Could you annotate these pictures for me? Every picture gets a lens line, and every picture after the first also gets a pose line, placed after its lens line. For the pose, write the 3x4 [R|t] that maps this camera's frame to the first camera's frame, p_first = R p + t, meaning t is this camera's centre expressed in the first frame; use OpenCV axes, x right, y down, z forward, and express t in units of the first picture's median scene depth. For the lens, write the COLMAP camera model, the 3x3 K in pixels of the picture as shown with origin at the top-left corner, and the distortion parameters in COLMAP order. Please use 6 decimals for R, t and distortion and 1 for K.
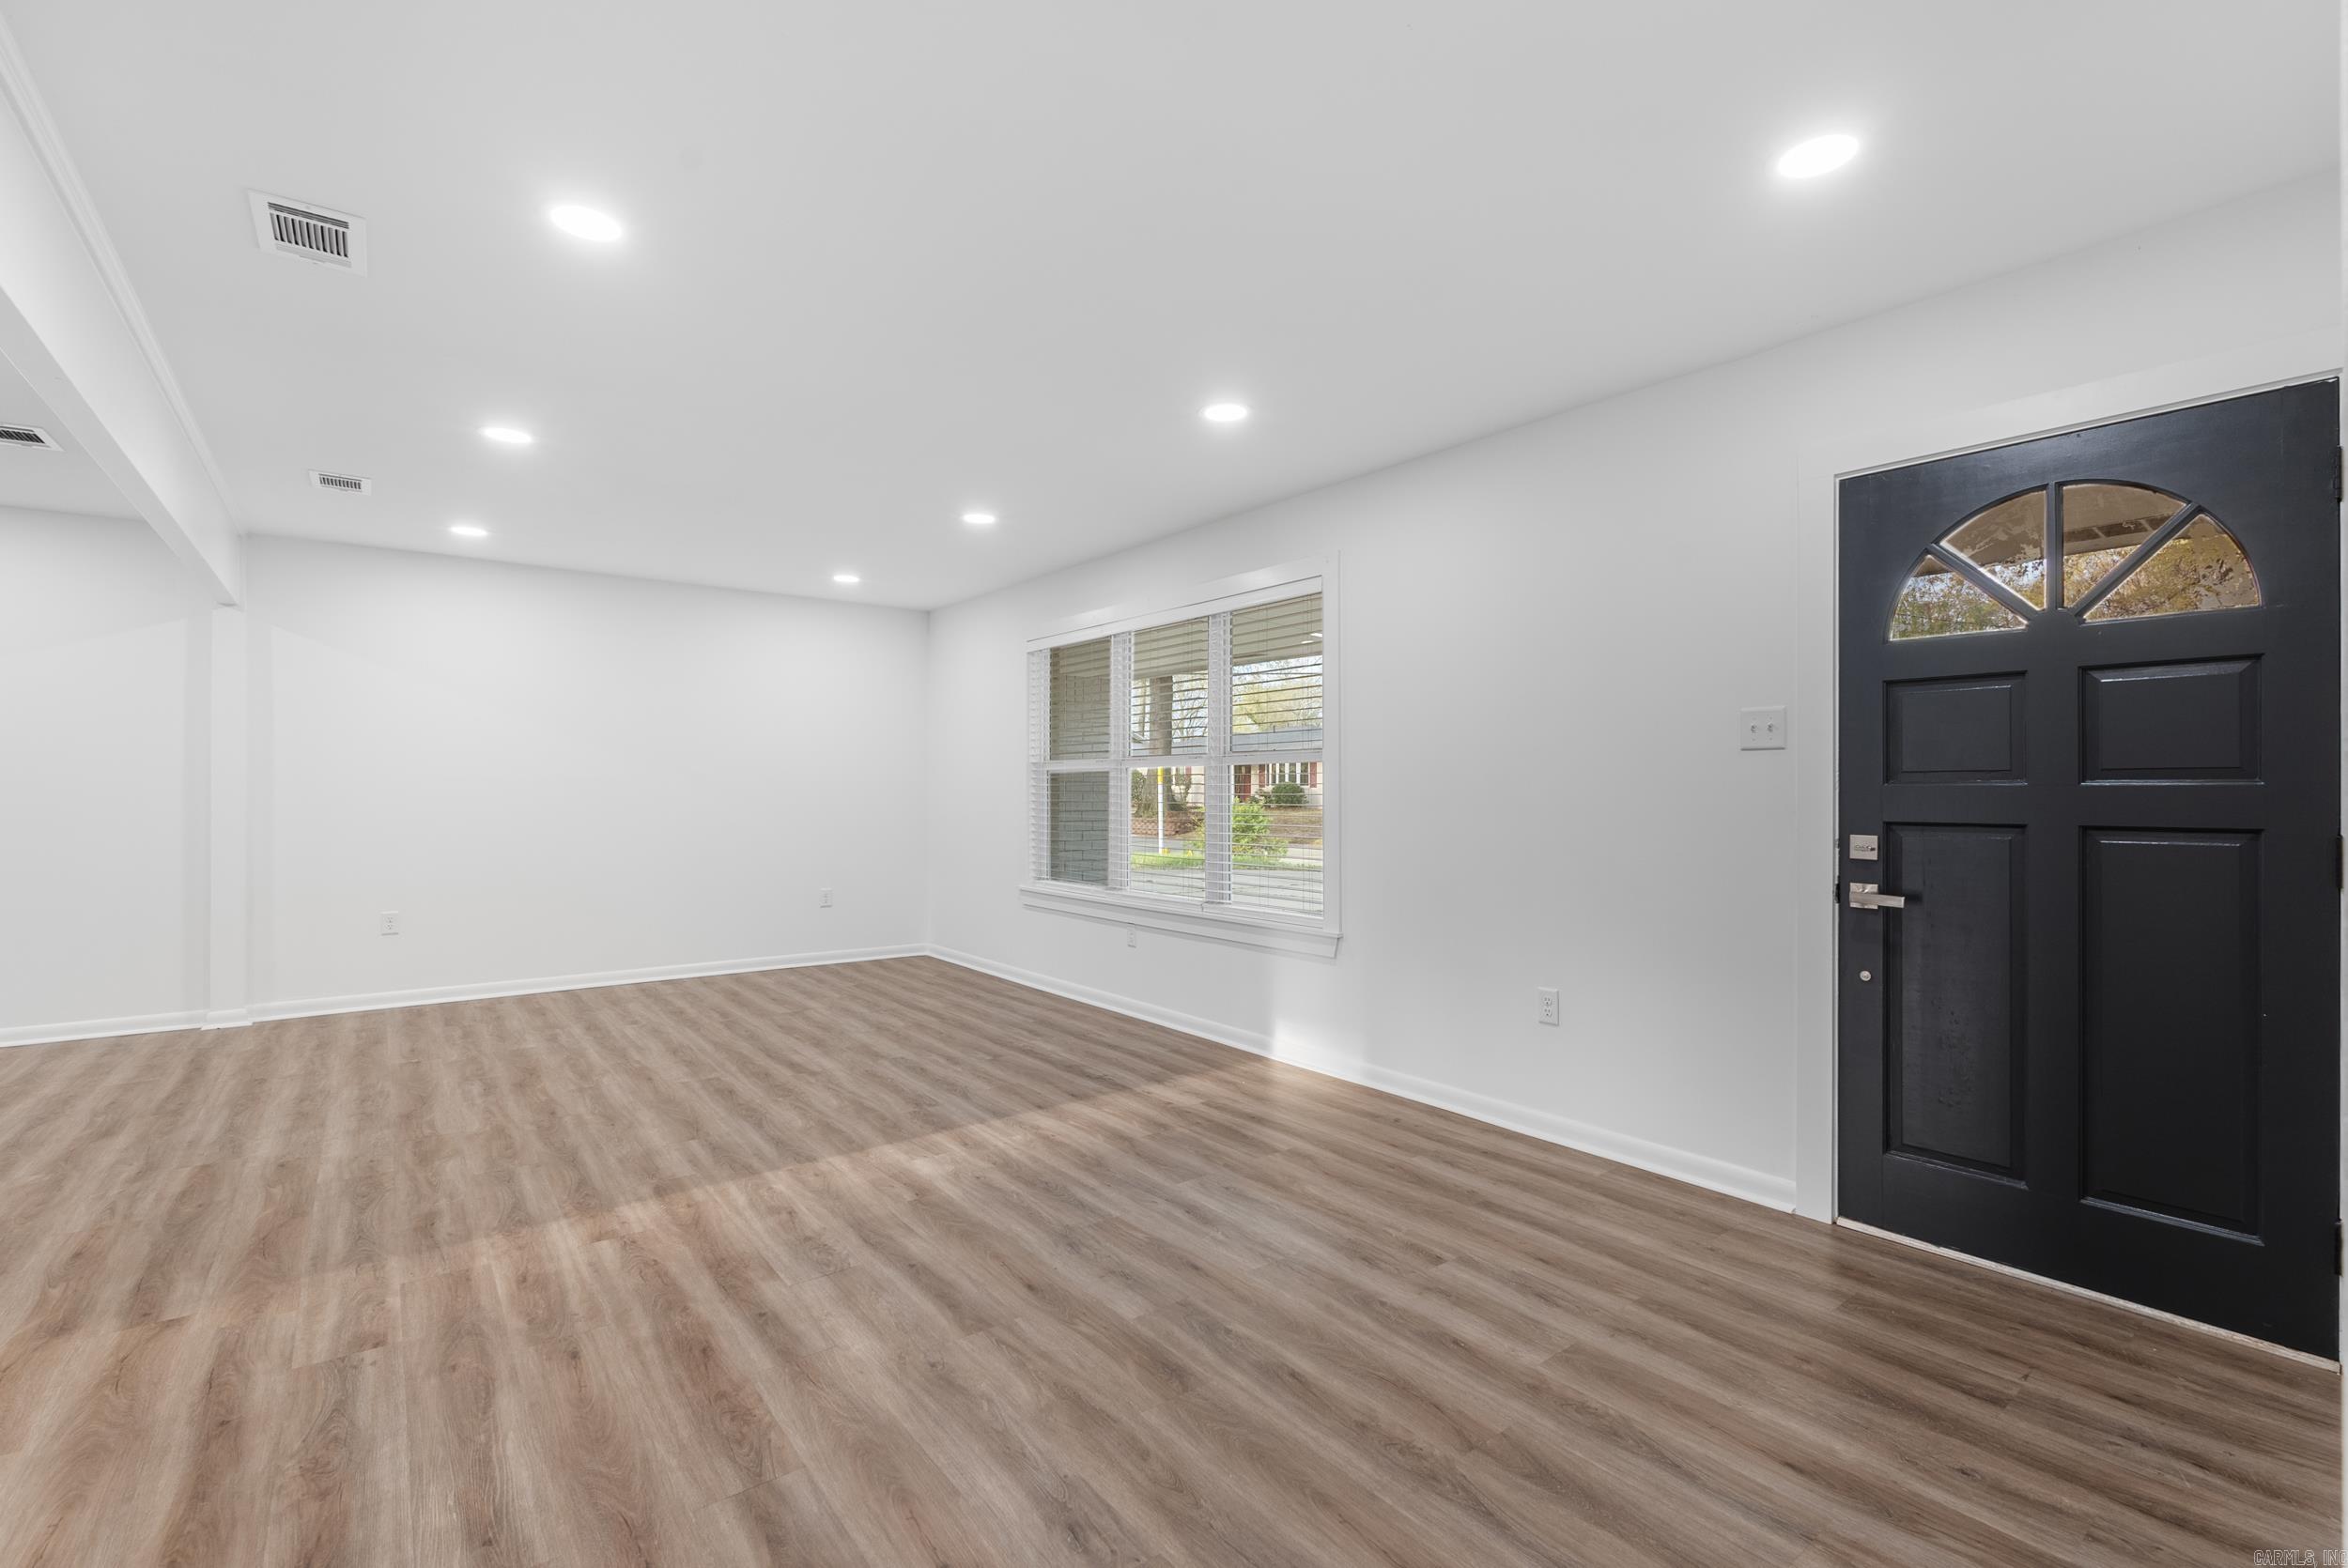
lens RADIAL K [[1035.3, 0, 1178.9], [0, 1035.3, 790.2], [0, 0, 1]] dist [-0.005108, 0.000322]
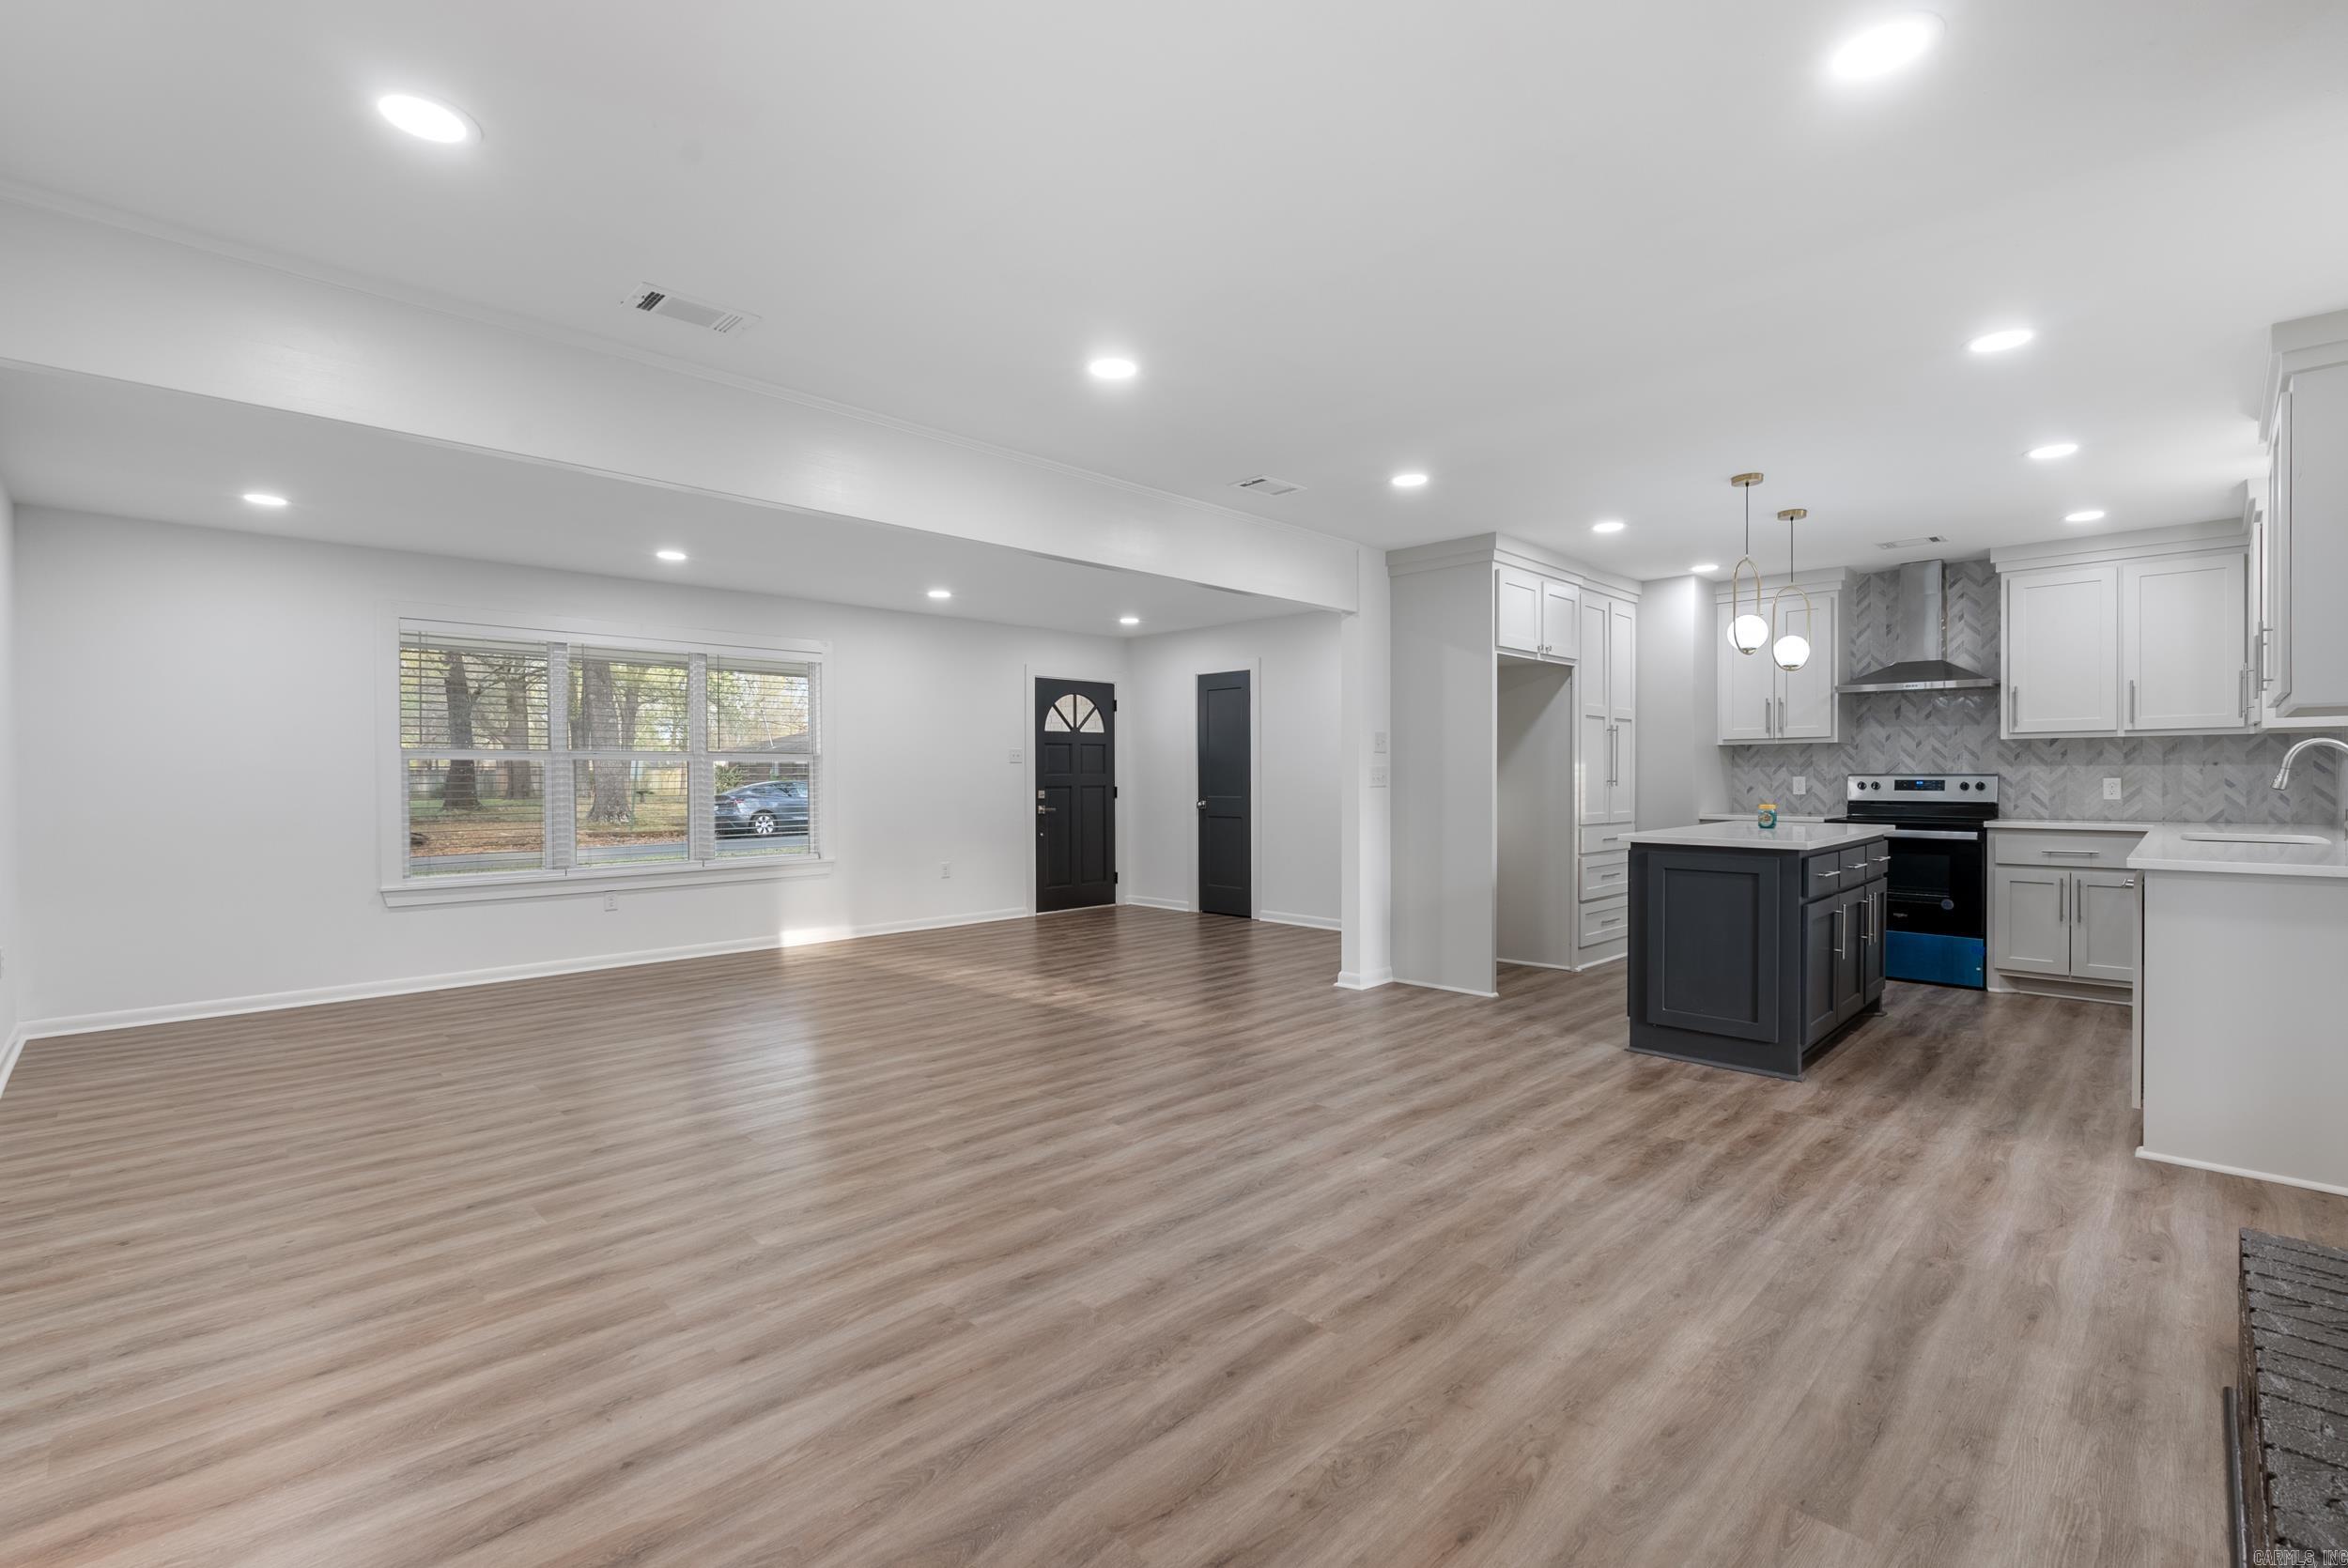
lens RADIAL K [[1035.3, 0, 1171.5], [0, 1035.3, 781.1], [0, 0, 1]] dist [-0.005108, 0.000322]
pose [[-0.121107, -0.005575, 0.992624, -2.172050], [0.005255, 0.999967, 0.006258, -0.003588], [-0.992626, 0.005974, -0.121074, 0.831913]]
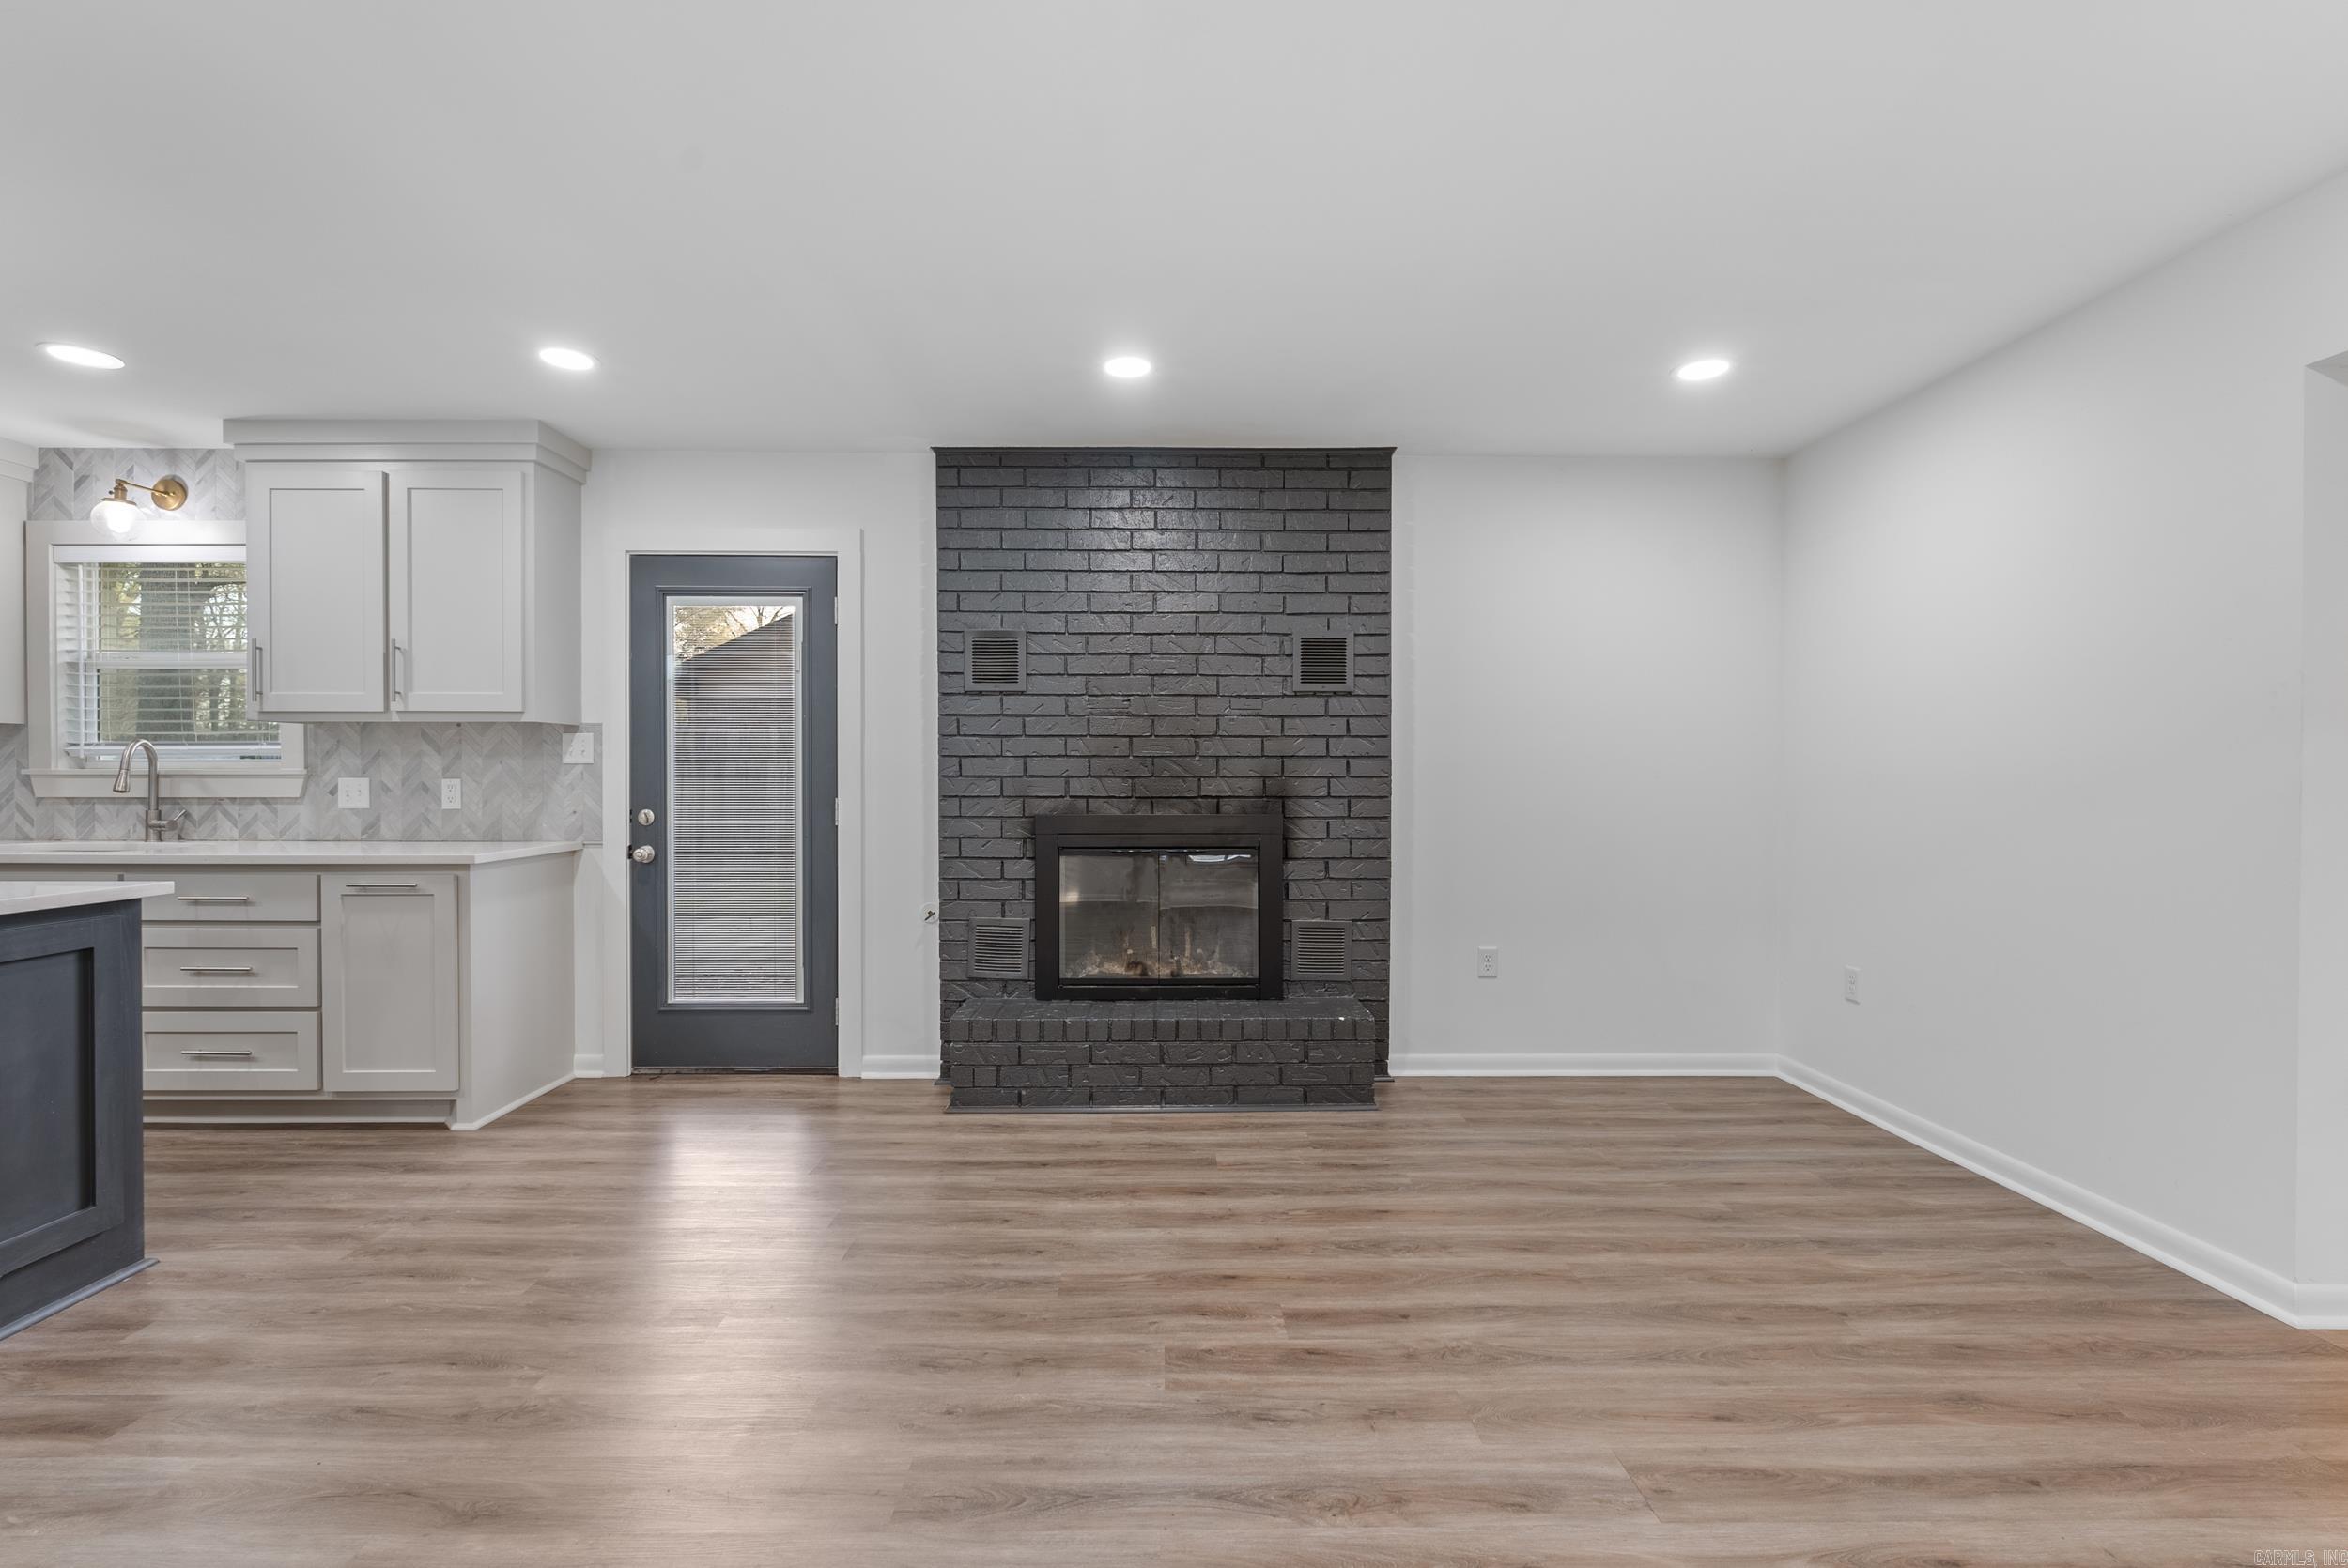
lens RADIAL K [[1035.3, 0, 1175.6], [0, 1035.3, 781.1], [0, 0, 1]] dist [-0.005108, 0.000322]
pose [[-0.604452, 0.005148, -0.796625, -0.923697], [-0.004103, 0.999946, 0.009575, -0.007850], [0.796631, 0.009056, -0.604398, 1.015516]]
